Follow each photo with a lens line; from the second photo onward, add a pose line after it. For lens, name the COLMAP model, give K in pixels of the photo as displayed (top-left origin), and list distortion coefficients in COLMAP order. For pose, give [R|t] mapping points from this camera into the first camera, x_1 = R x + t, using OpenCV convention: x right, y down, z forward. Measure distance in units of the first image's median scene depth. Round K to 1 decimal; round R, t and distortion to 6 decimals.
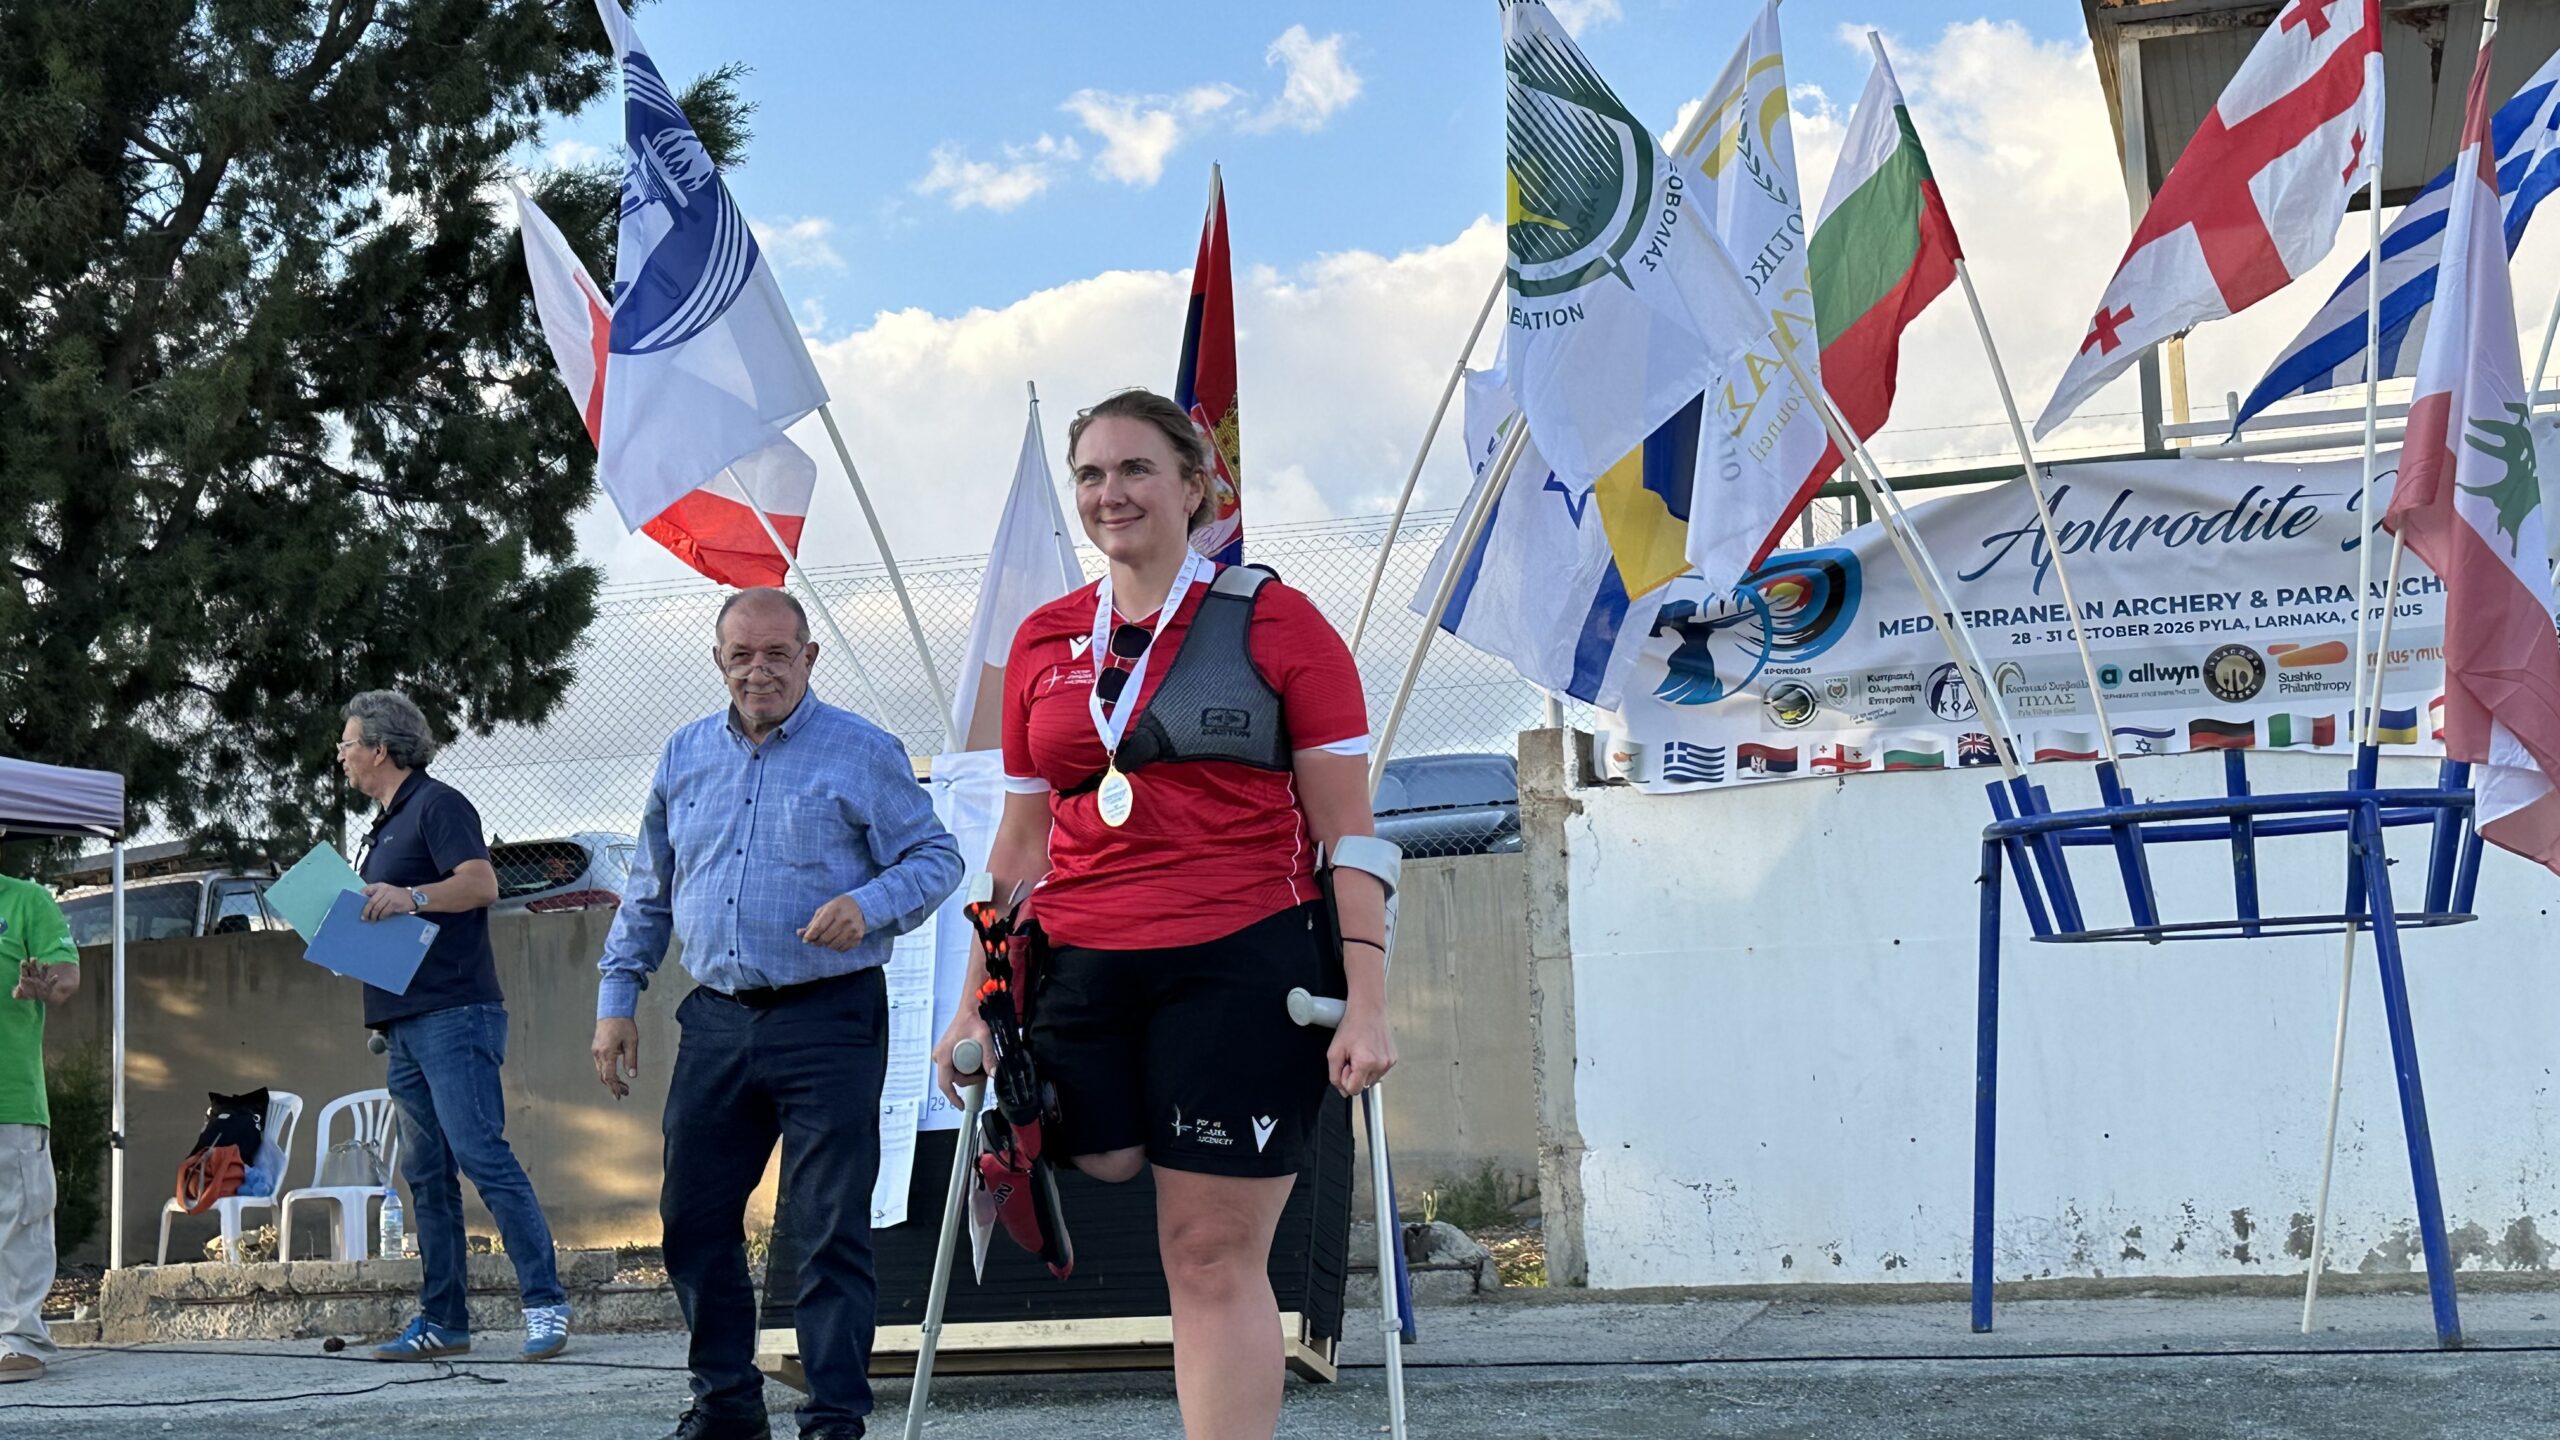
lens RADIAL K [[3421.9, 0, 1297.1], [0, 3421.9, 717.9], [0, 0, 1]] dist [0.143020, -0.002384]
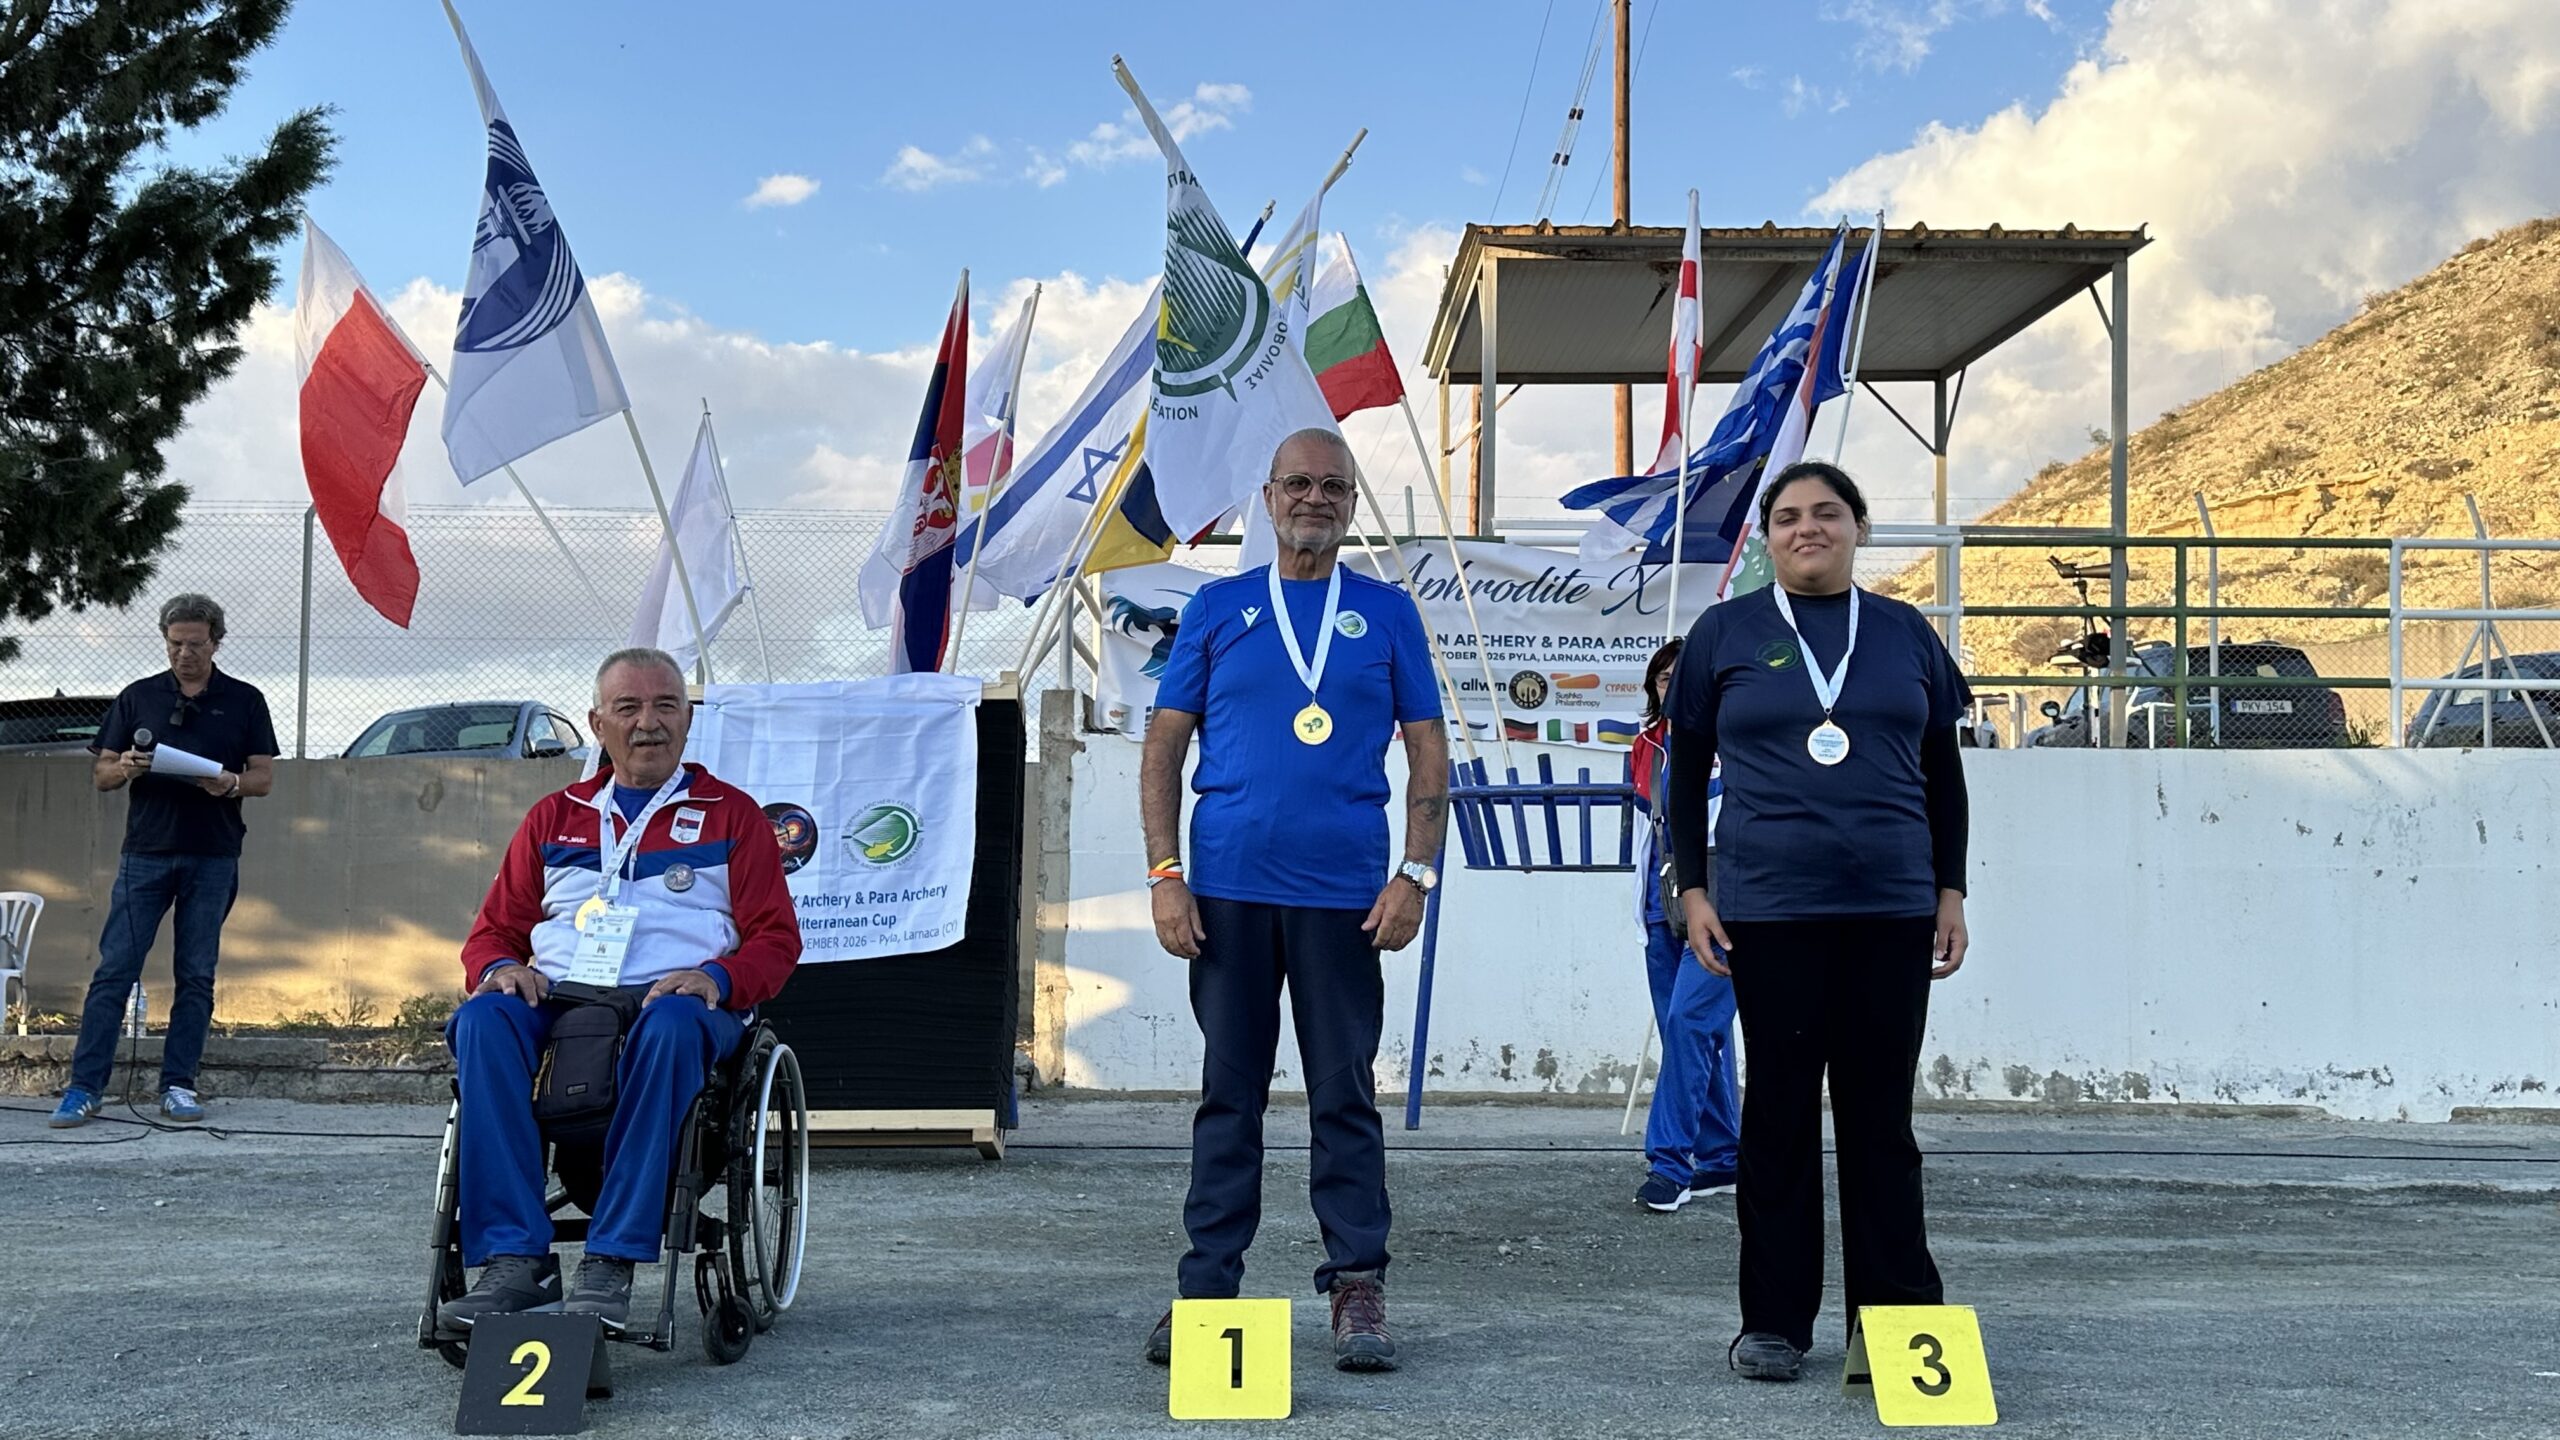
lens RADIAL K [[2414.7, 0, 1303.4], [0, 2414.7, 737.9], [0, 0, 1]] dist [0.182261, -0.364583]
pose [[0.953610, 0.072244, 0.292247, -0.123335], [-0.081130, 0.996534, 0.018383, -0.003397], [-0.289906, -0.041241, 0.956166, 0.022274]]
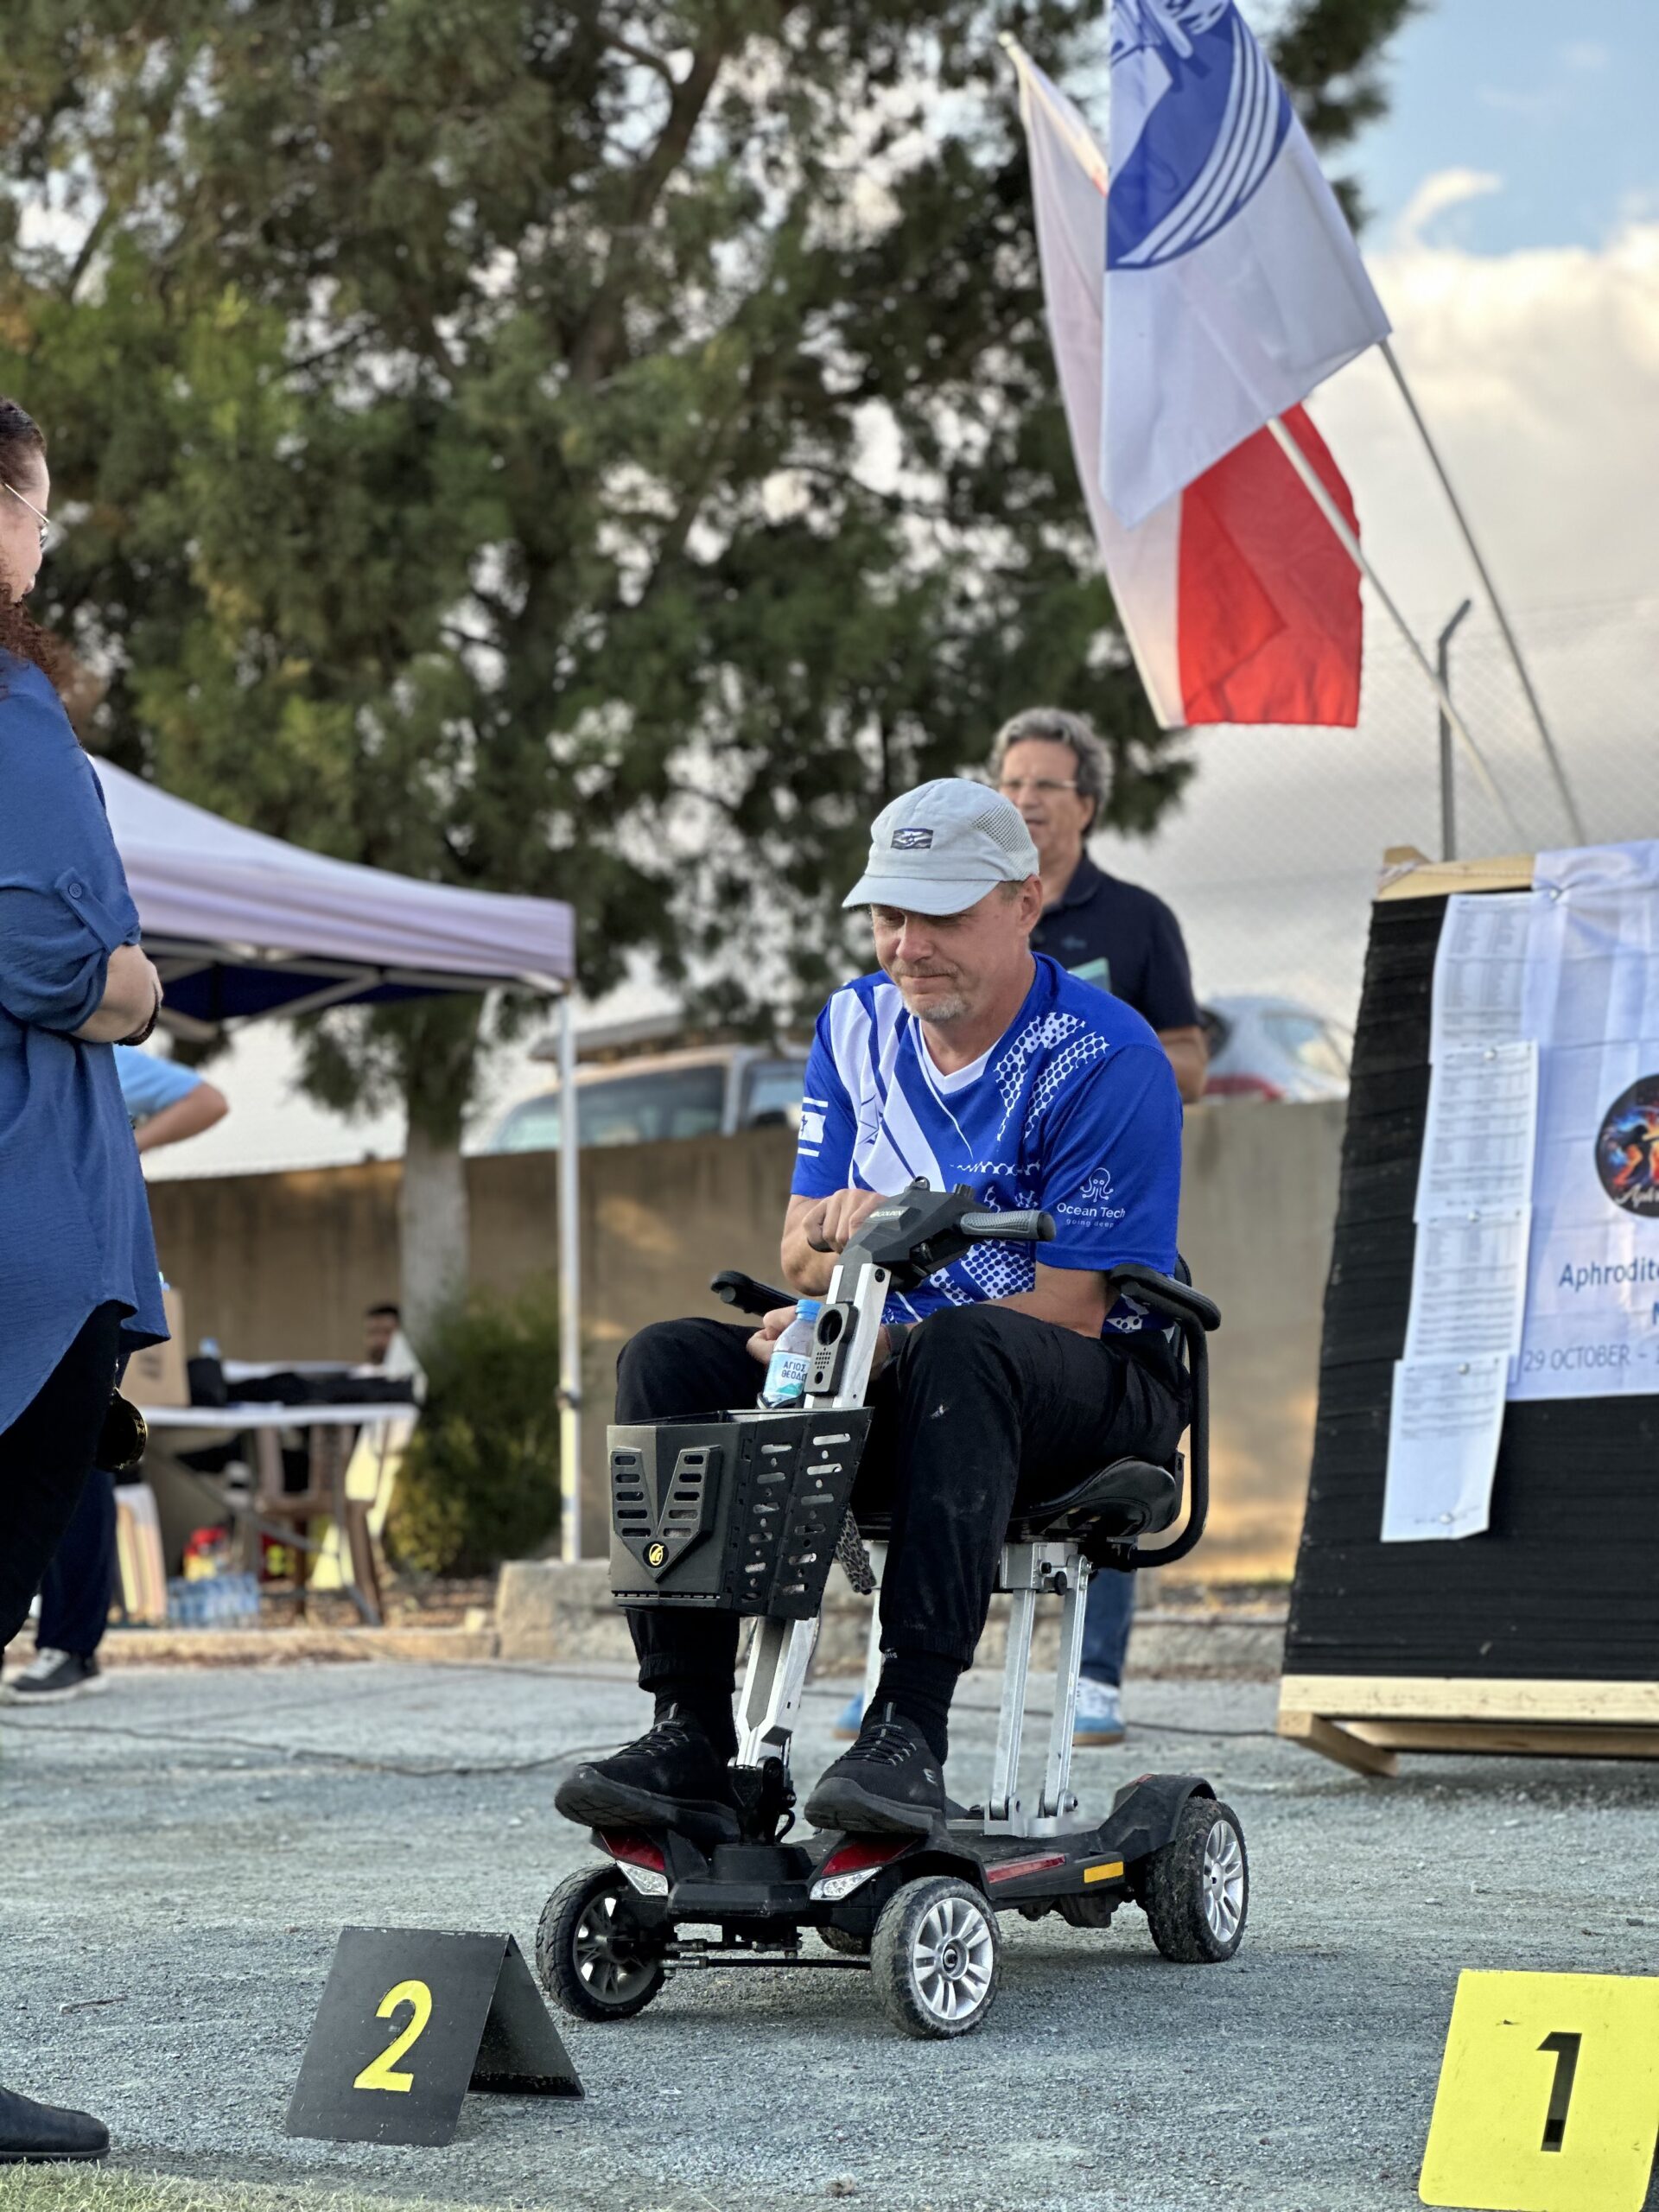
lens RADIAL K [[4974.5, 0, 839.8], [0, 4974.5, 1069.7], [0, 0, 1]] dist [-0.055610, 4.093095]
pose [[0.954015, 0.002588, -0.299749, 0.044169], [0.010927, 0.998998, 0.043402, 0.007555], [0.299561, -0.044681, 0.953030, 0.014408]]
